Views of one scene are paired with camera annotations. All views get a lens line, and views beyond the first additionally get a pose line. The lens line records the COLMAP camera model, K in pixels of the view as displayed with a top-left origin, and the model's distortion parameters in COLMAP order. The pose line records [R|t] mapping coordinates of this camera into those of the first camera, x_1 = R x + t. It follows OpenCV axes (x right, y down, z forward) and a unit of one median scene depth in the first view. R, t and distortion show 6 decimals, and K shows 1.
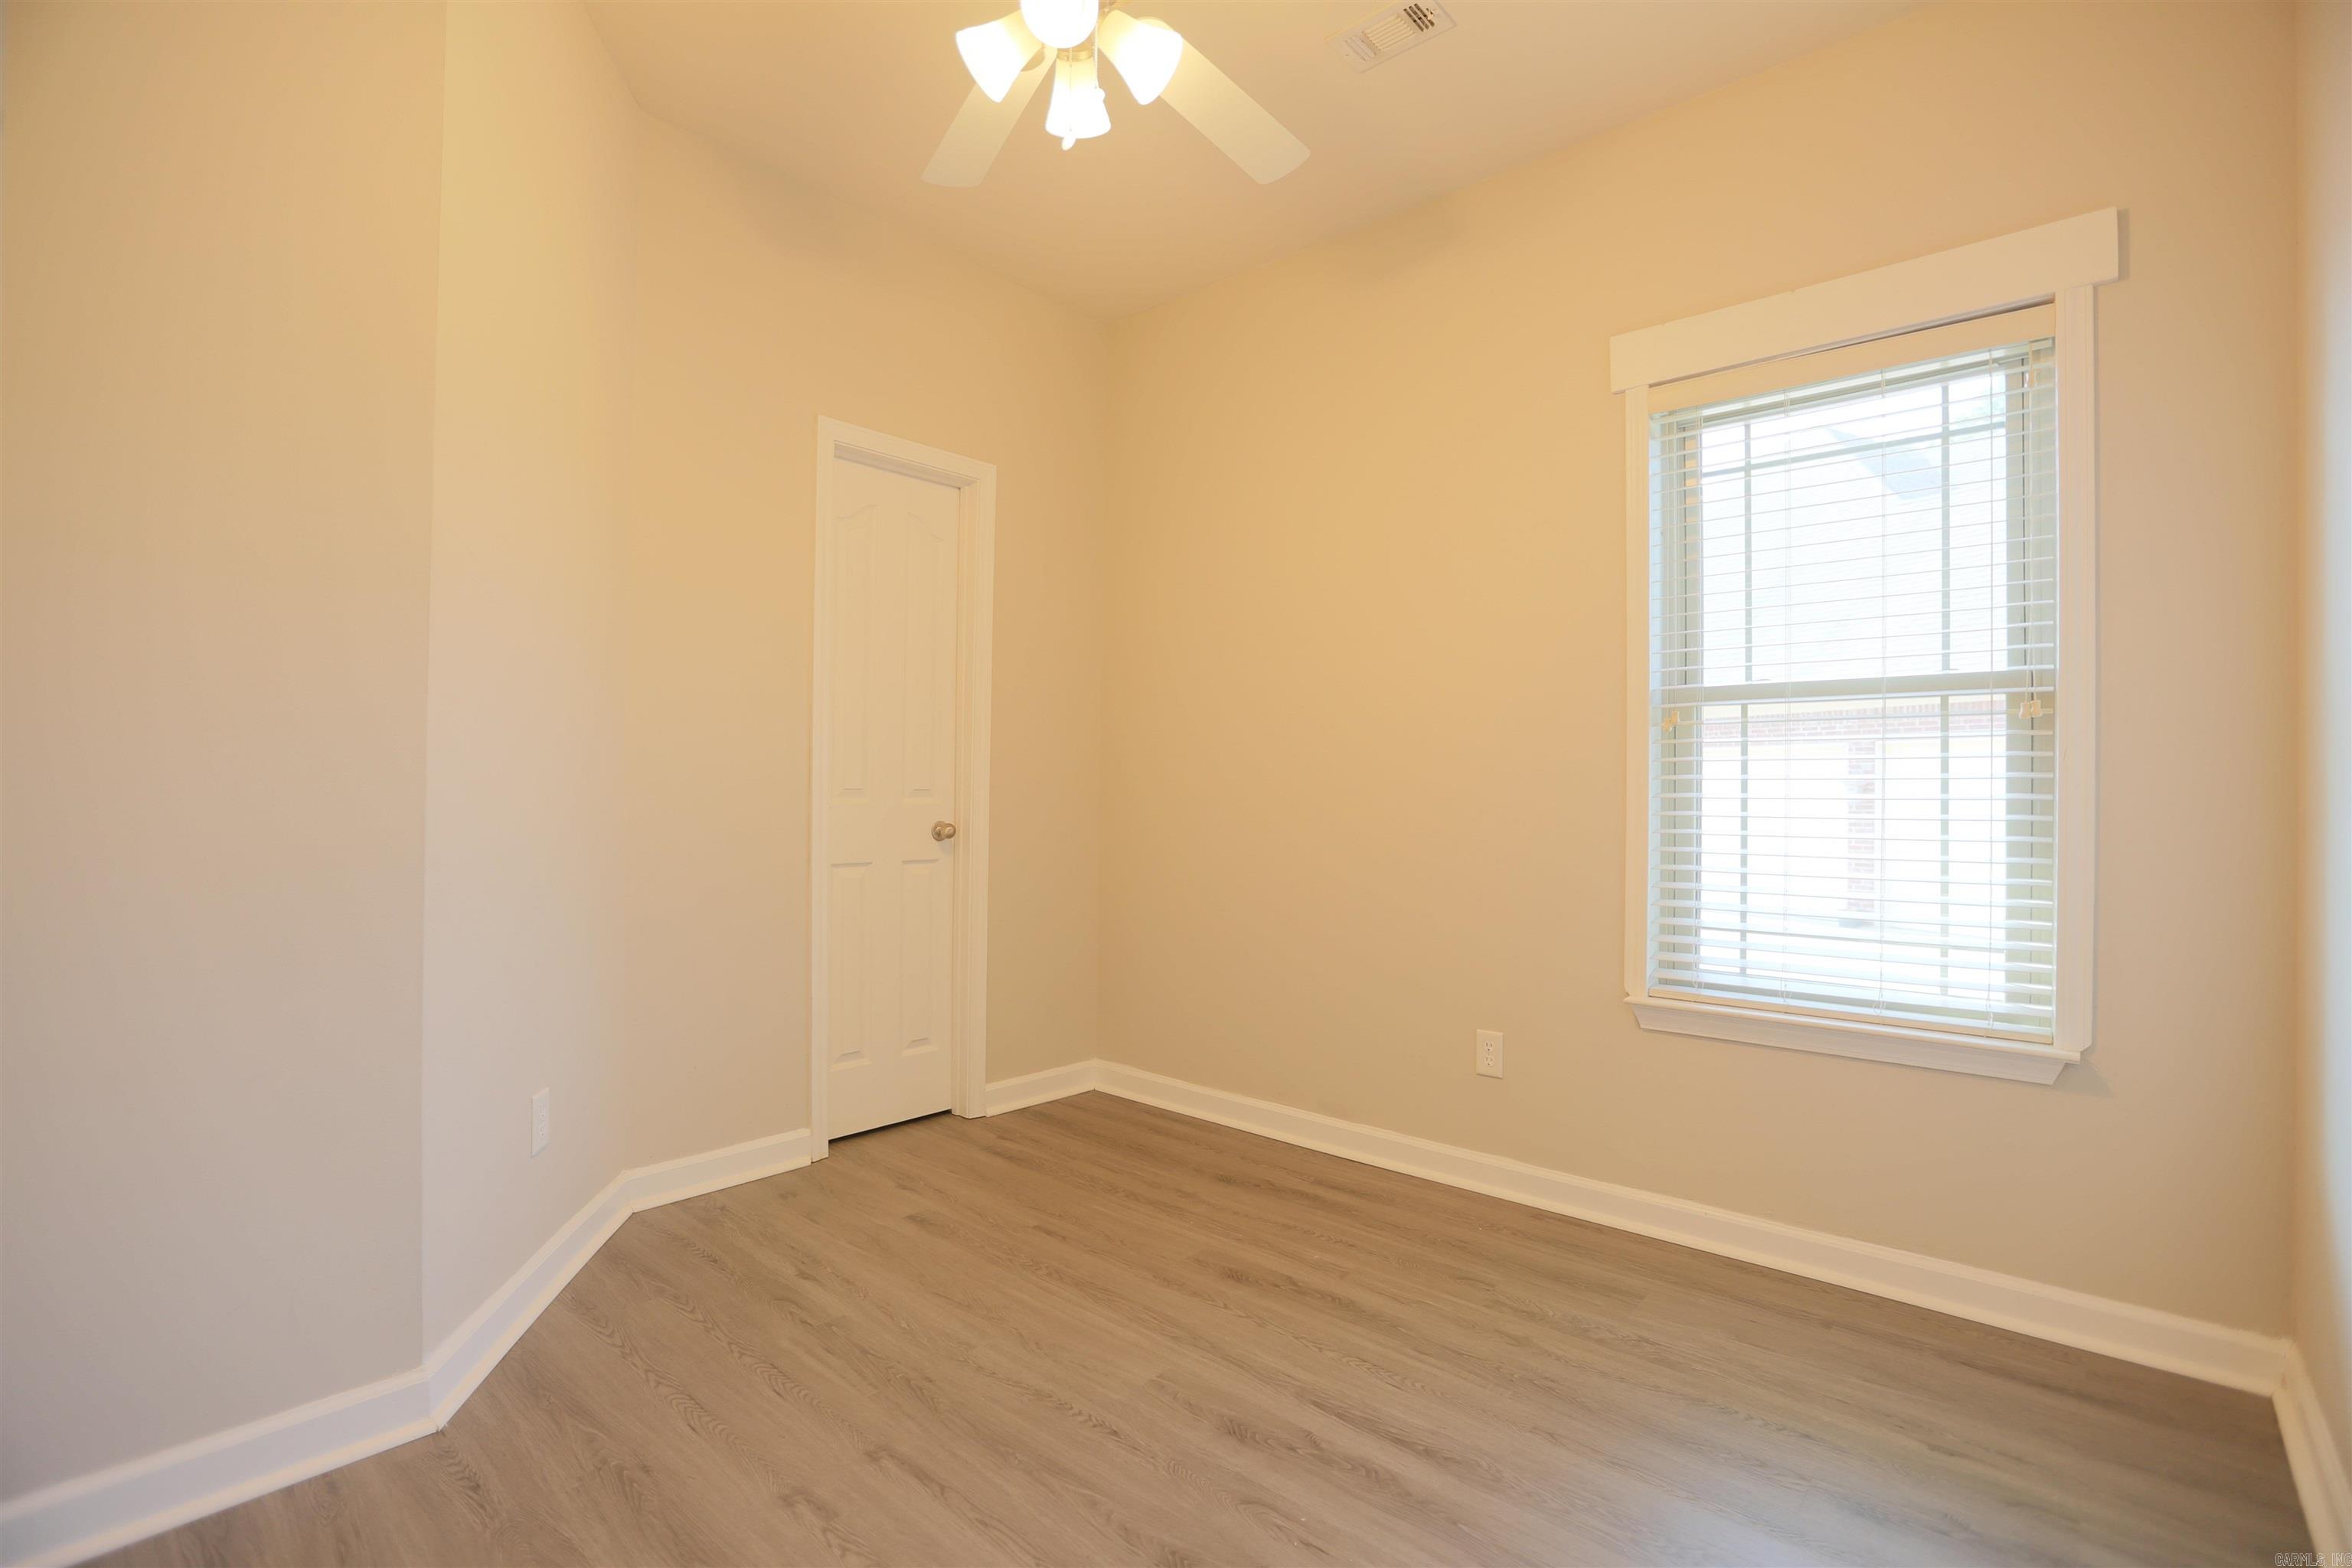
lens RADIAL K [[1086.2, 0, 1175.8], [0, 1086.2, 704.9], [0, 0, 1]] dist [-0.000903, -0.000422]
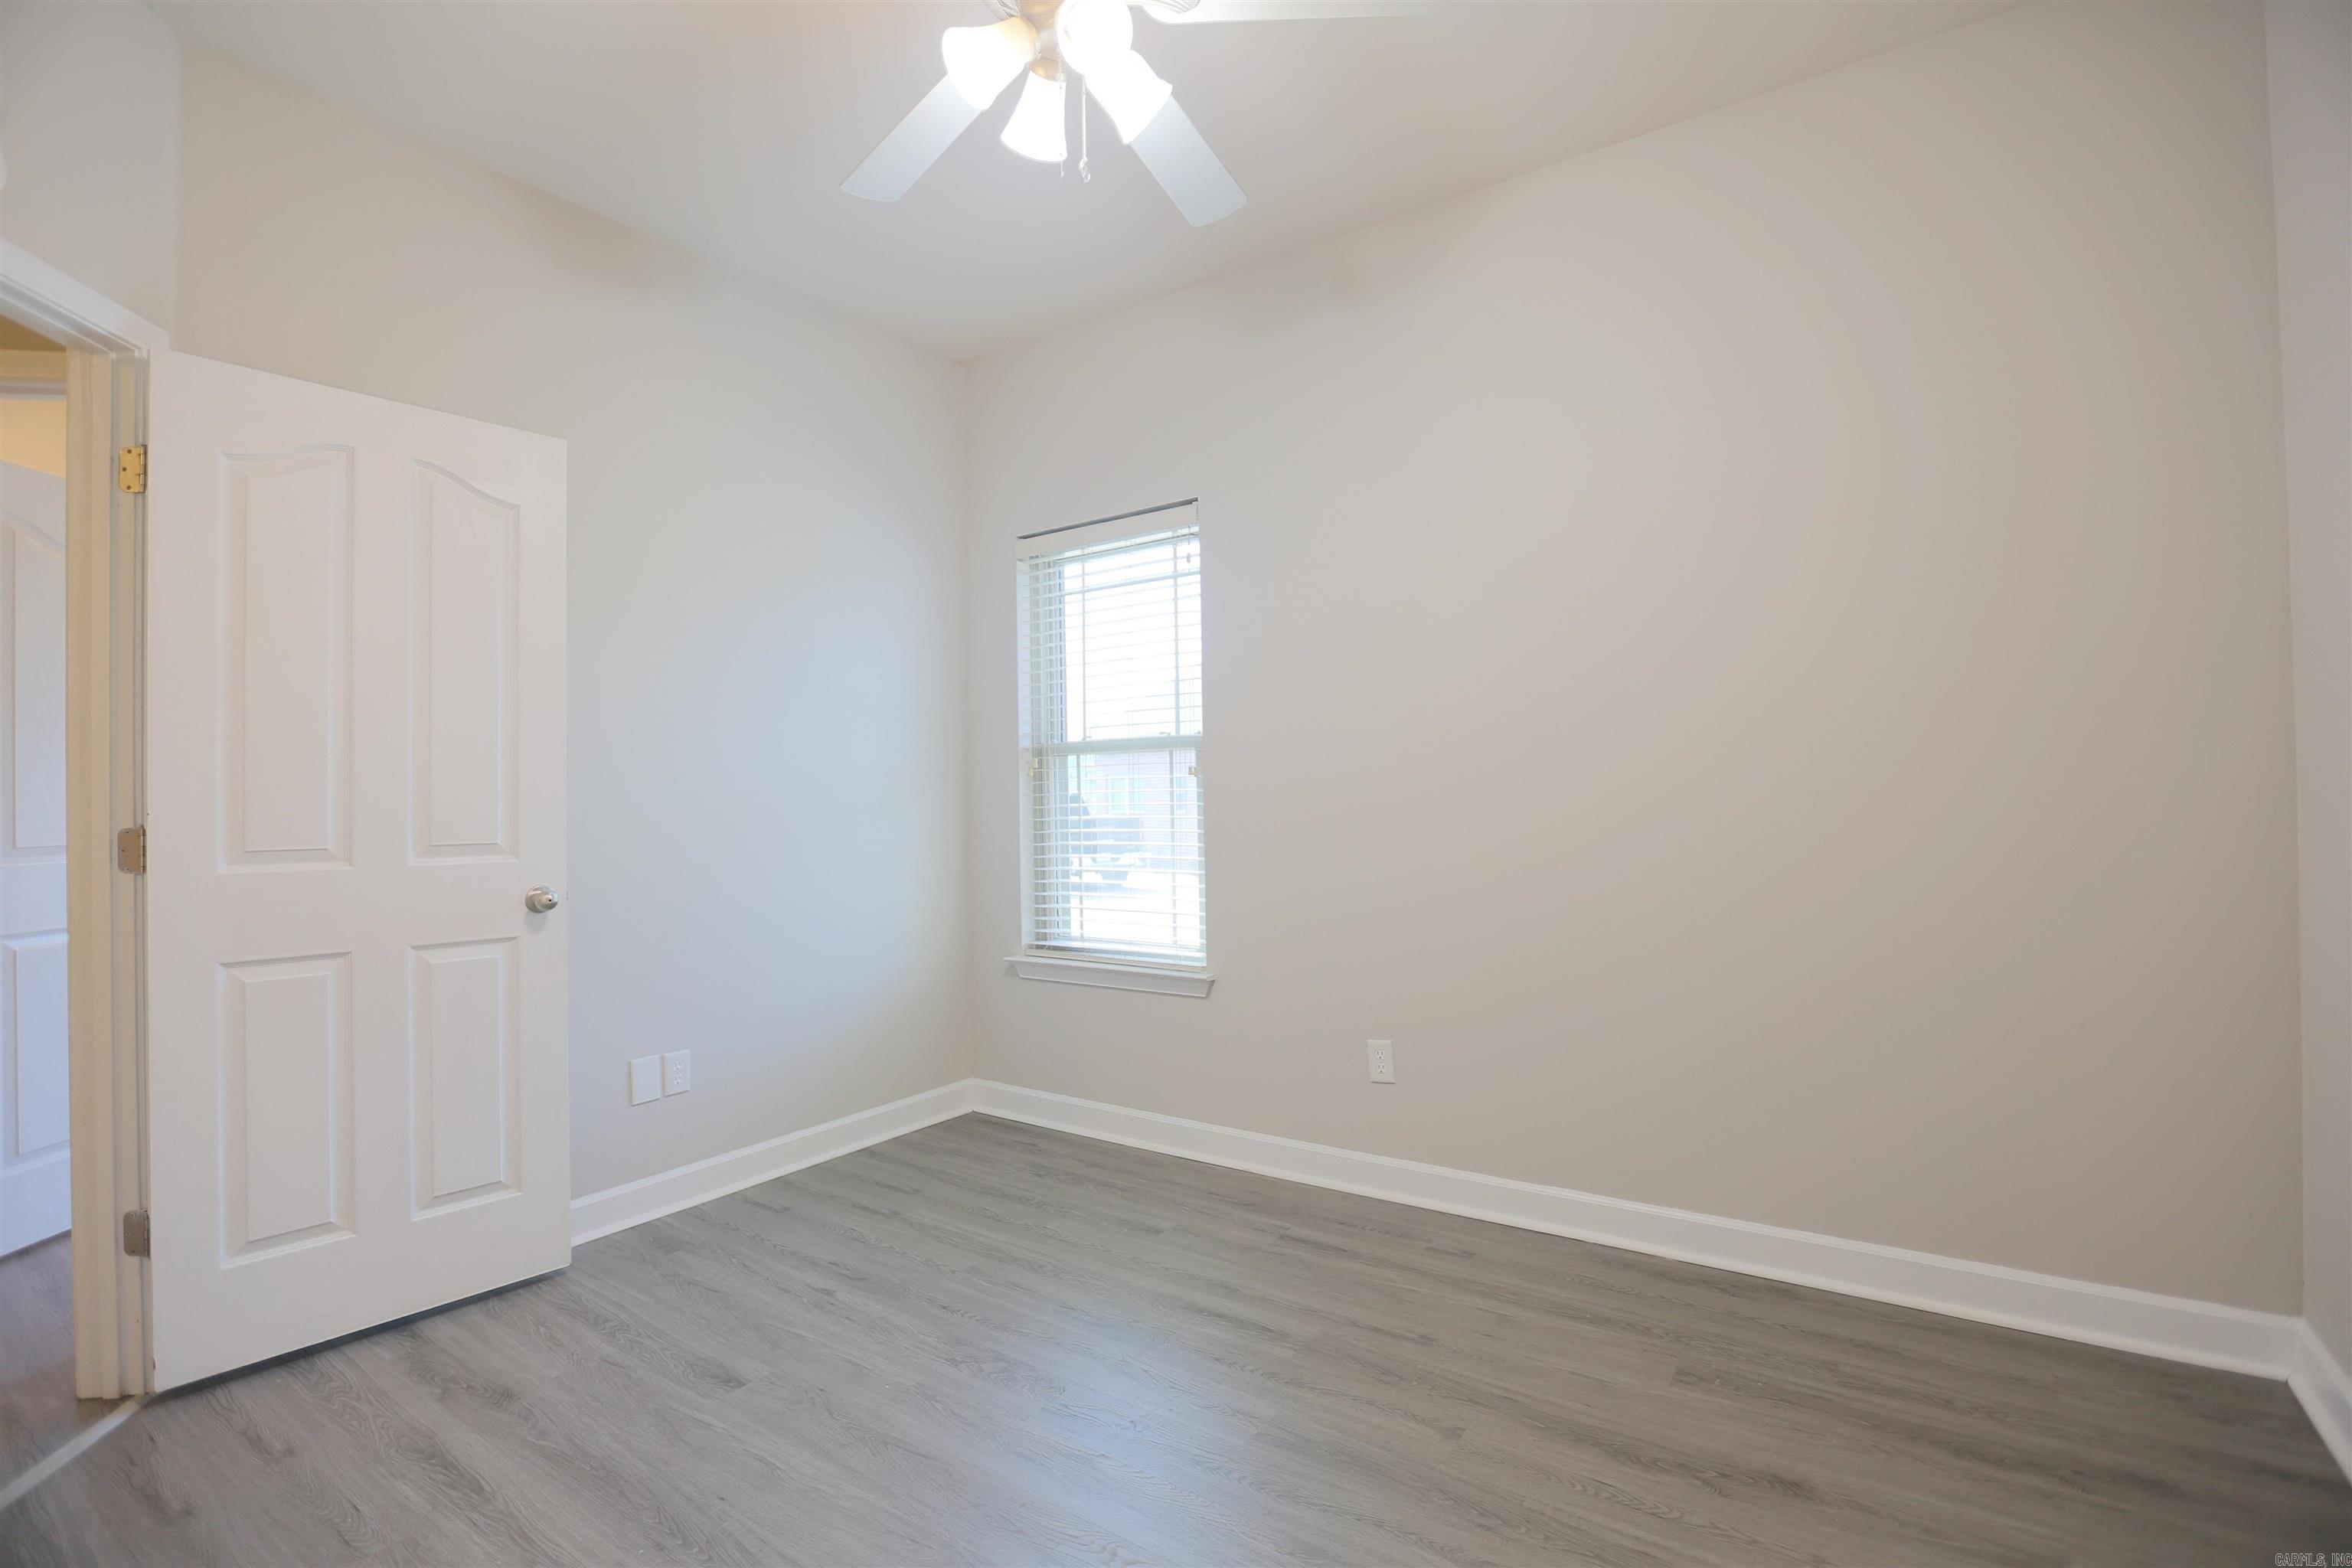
lens RADIAL K [[1063.6, 0, 1176.0], [0, 1063.6, 784.0], [0, 0, 1]] dist [-0.053920, -0.000023]
pose [[0.995154, -0.014218, 0.097292, 0.510398], [0.009914, 0.998957, 0.044581, -0.025896], [-0.097825, -0.043401, 0.994257, -0.438517]]
